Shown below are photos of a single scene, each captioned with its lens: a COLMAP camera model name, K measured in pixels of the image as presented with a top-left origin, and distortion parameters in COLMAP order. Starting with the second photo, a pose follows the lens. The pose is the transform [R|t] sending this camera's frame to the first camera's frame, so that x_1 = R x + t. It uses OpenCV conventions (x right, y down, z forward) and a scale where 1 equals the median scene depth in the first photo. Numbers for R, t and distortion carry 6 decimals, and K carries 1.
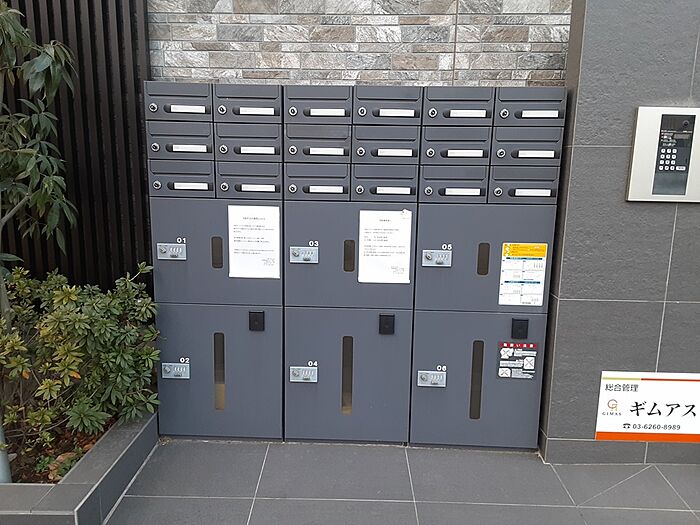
lens RADIAL K [[555.3, 0, 352.4], [0, 555.3, 259.1], [0, 0, 1]] dist [0.074537, -0.066353]
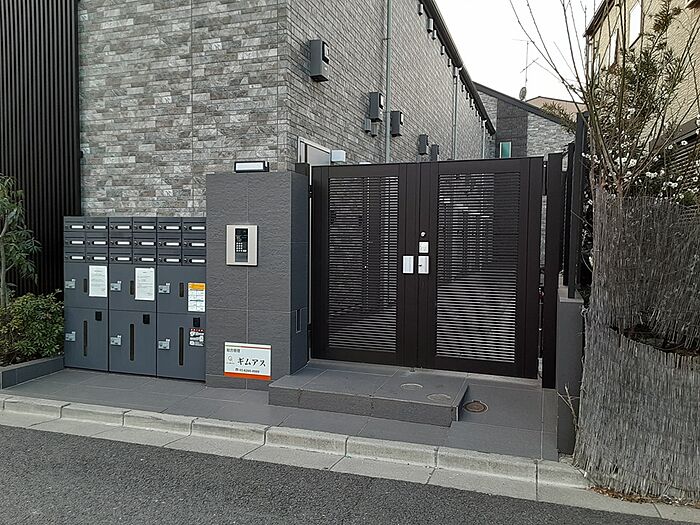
lens RADIAL K [[555.3, 0, 348.5], [0, 555.3, 266.9], [0, 0, 1]] dist [0.074537, -0.066353]
pose [[0.956508, 0.009428, -0.291553, 1.515128], [-0.051831, 0.989067, -0.138060, 0.181769], [0.287064, 0.147166, 0.946539, -0.947206]]
